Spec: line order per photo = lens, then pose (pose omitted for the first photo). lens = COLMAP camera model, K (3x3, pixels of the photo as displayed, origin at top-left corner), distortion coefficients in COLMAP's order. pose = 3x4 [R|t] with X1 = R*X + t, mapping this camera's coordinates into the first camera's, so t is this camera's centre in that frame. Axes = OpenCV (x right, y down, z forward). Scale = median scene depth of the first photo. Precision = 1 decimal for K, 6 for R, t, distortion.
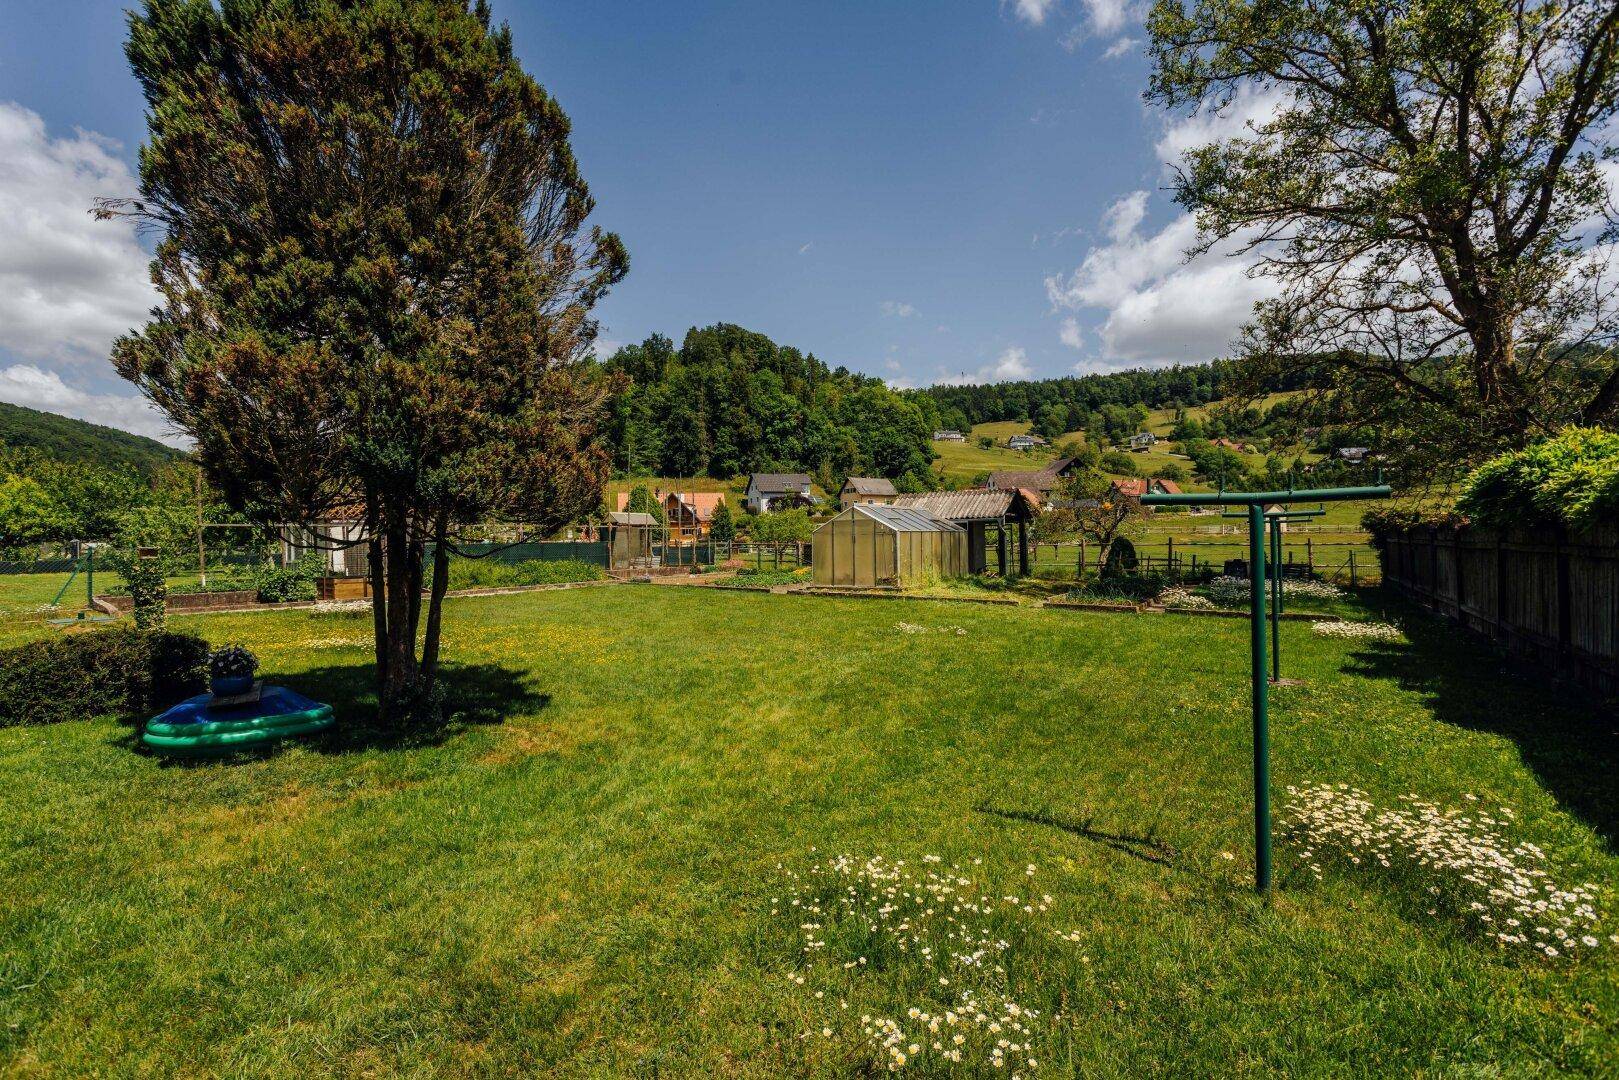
lens RADIAL K [[760.7, 0, 805.6], [0, 760.7, 534.5], [0, 0, 1]] dist [0.008840, 0.002113]
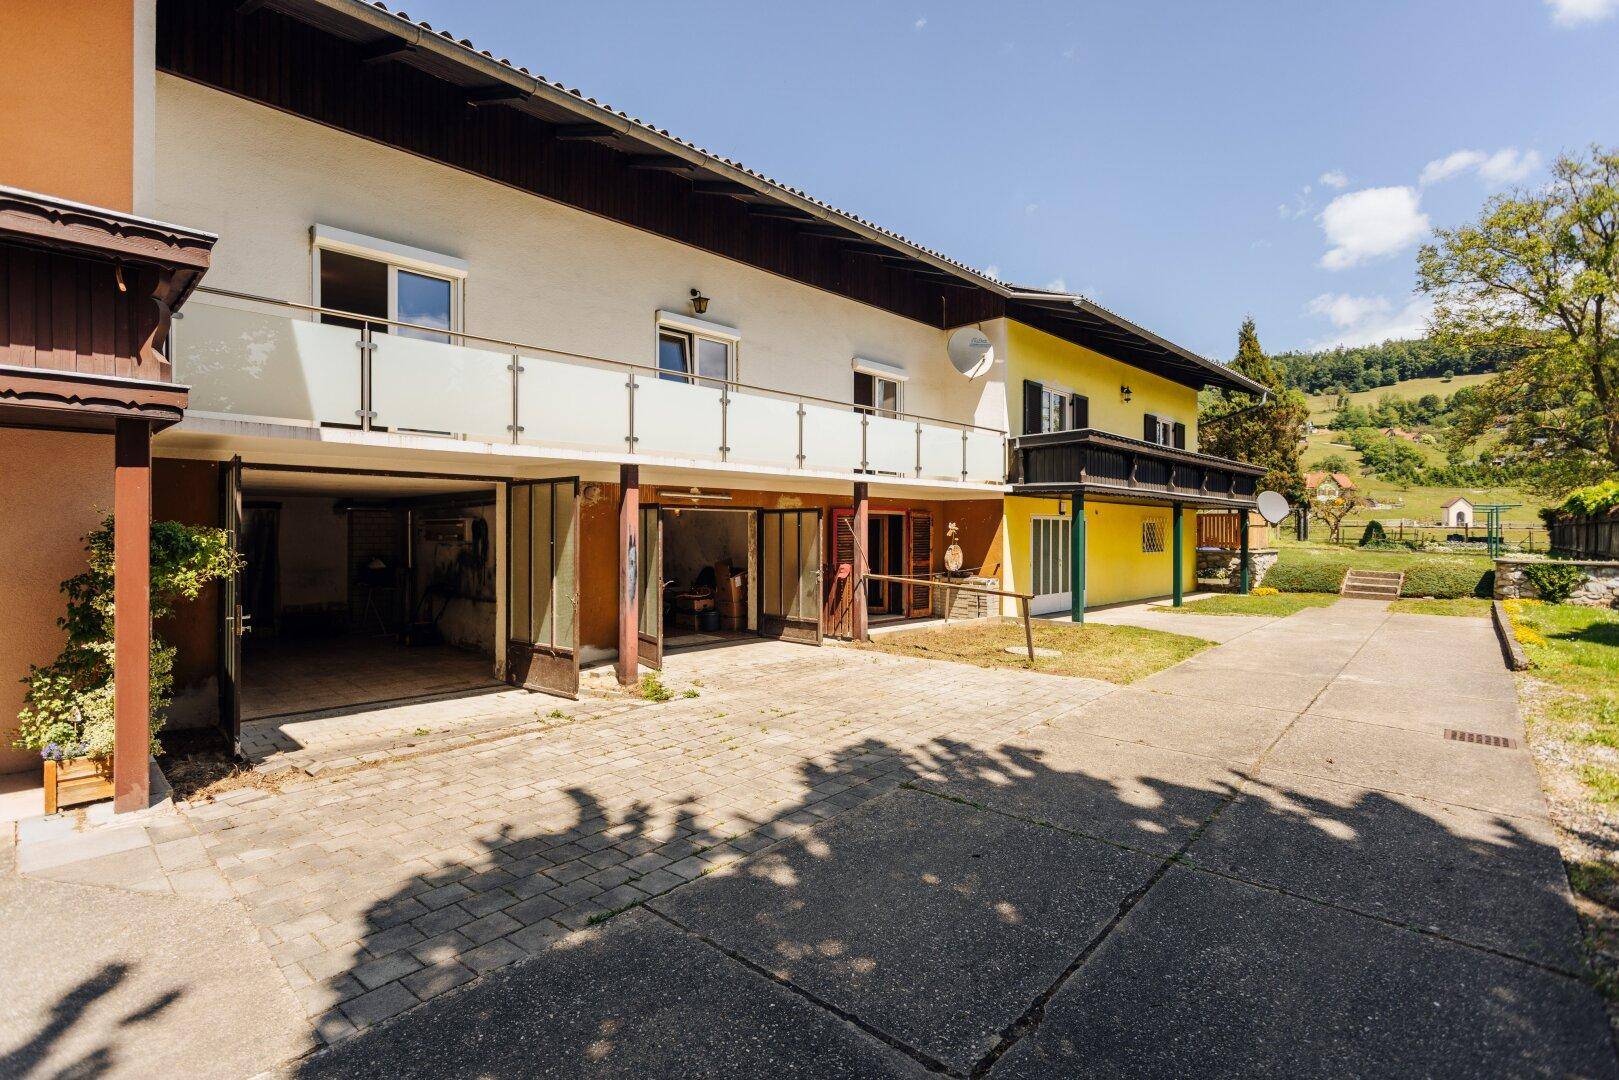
lens RADIAL K [[760.7, 0, 793.9], [0, 760.7, 533.4], [0, 0, 1]] dist [0.008840, 0.002113]
pose [[0.987304, 0.022667, -0.157219, -0.060180], [-0.020090, 0.999637, 0.017963, 0.002973], [0.157569, -0.014576, 0.987400, -0.089571]]
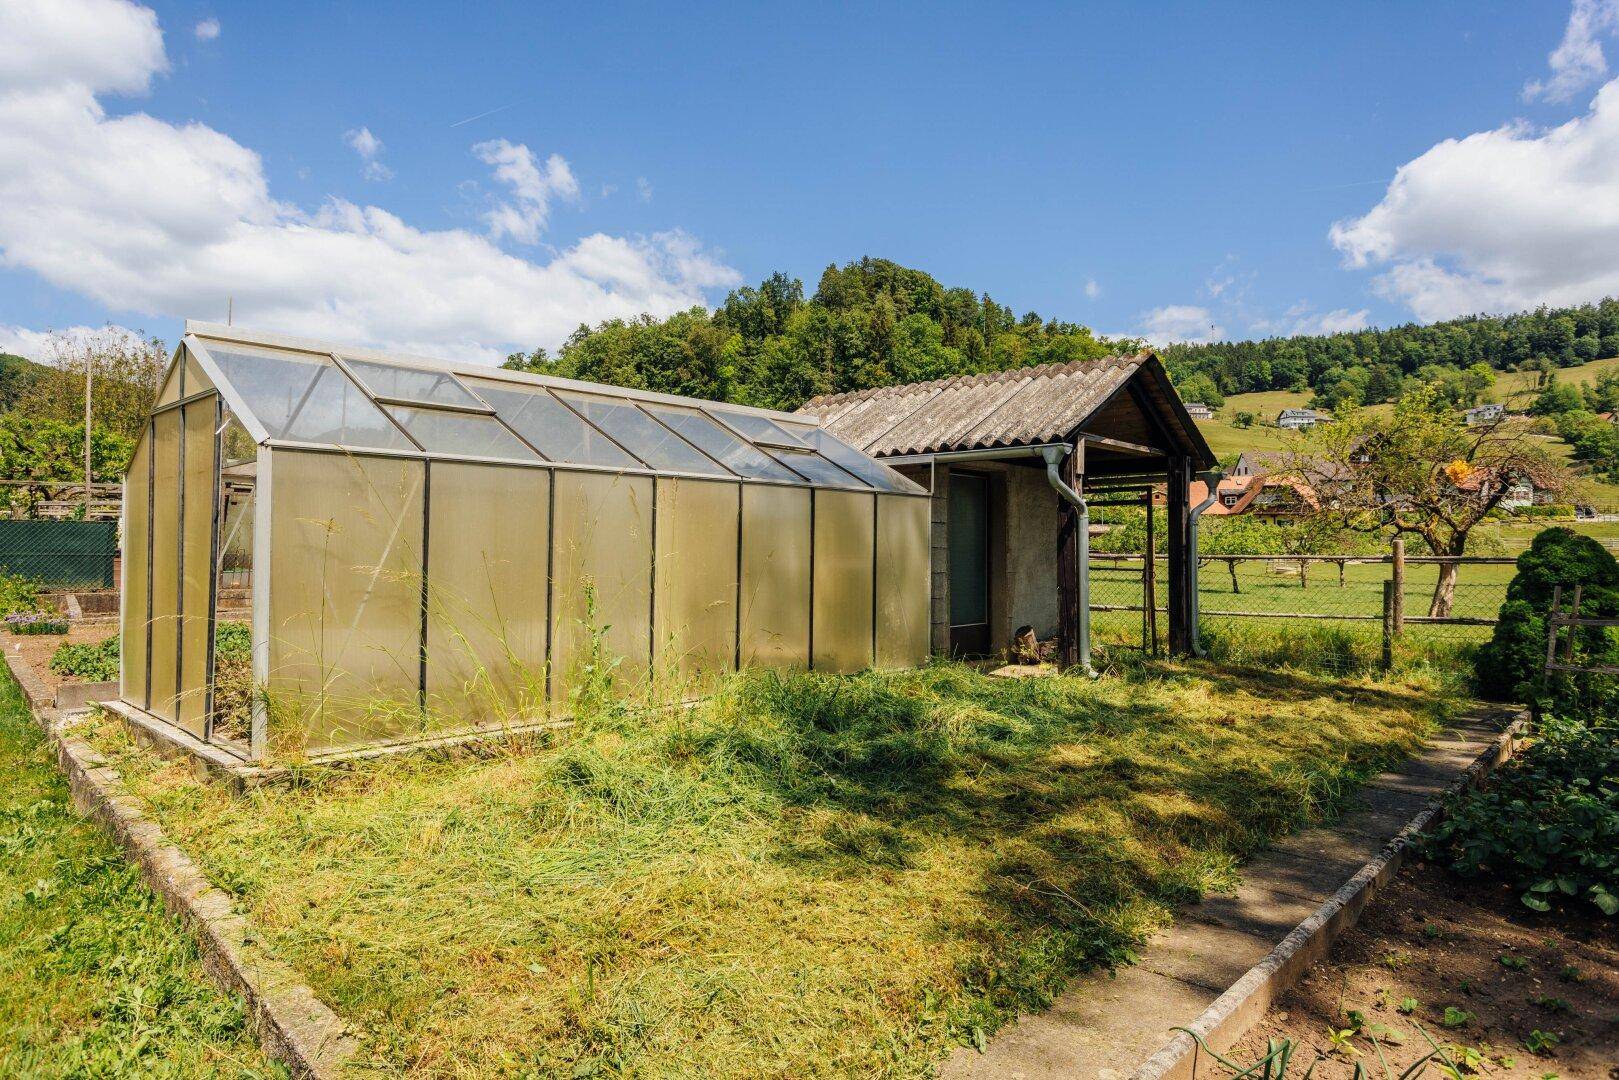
lens RADIAL K [[956.3, 0, 804.4], [0, 956.3, 531.4], [0, 0, 1]] dist [-0.003341, 0.005350]
pose [[0.979974, 0.019537, -0.198167, 0.022842], [-0.021159, 0.999758, -0.006068, 0.001104], [0.198000, 0.010139, 0.980150, 0.064045]]
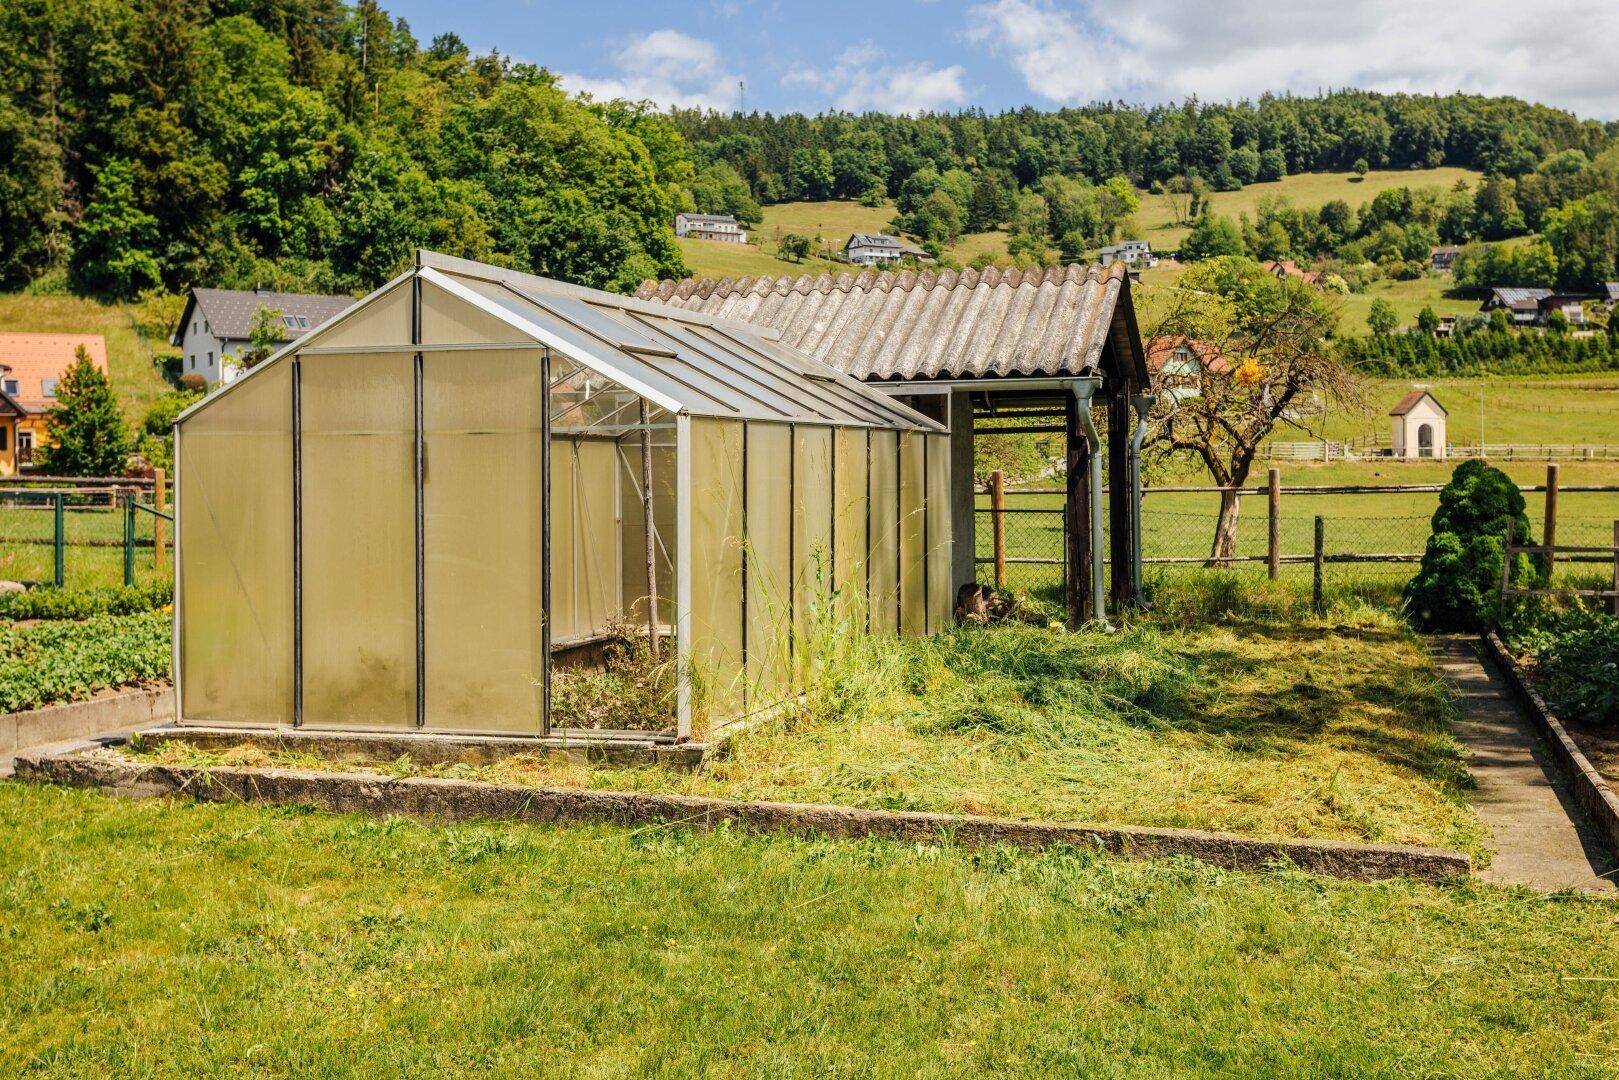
lens RADIAL K [[1767.7, 0, 914.4], [0, 1767.7, 478.9], [0, 0, 1]] dist [0.013350, 0.000000]
pose [[0.954166, 0.005617, 0.299225, 0.004138], [-0.009173, 0.999903, 0.010483, 0.000414], [-0.299137, -0.012747, 0.954125, 0.047793]]
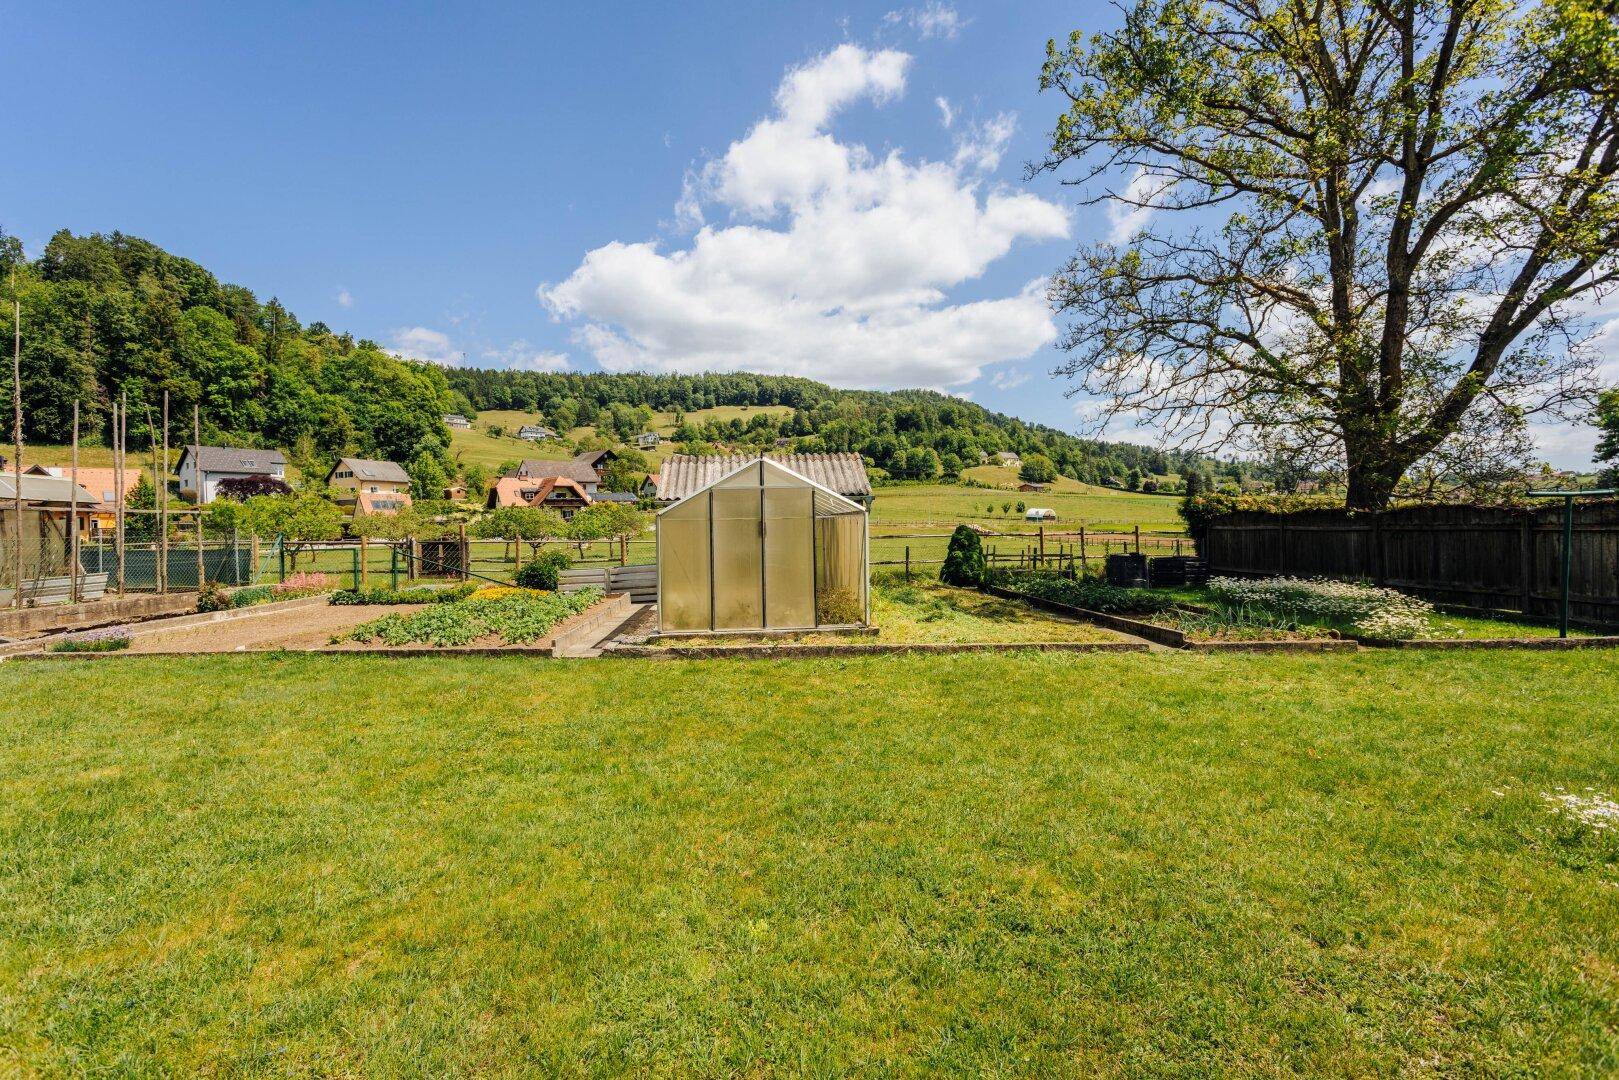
lens RADIAL K [[760.7, 0, 797.1], [0, 760.7, 531.4], [0, 0, 1]] dist [0.008840, 0.002113]
pose [[0.813744, -0.006047, 0.581192, -0.015617], [0.004038, 0.999981, 0.004750, 0.000452], [-0.581209, -0.001519, 0.813753, 0.049855]]
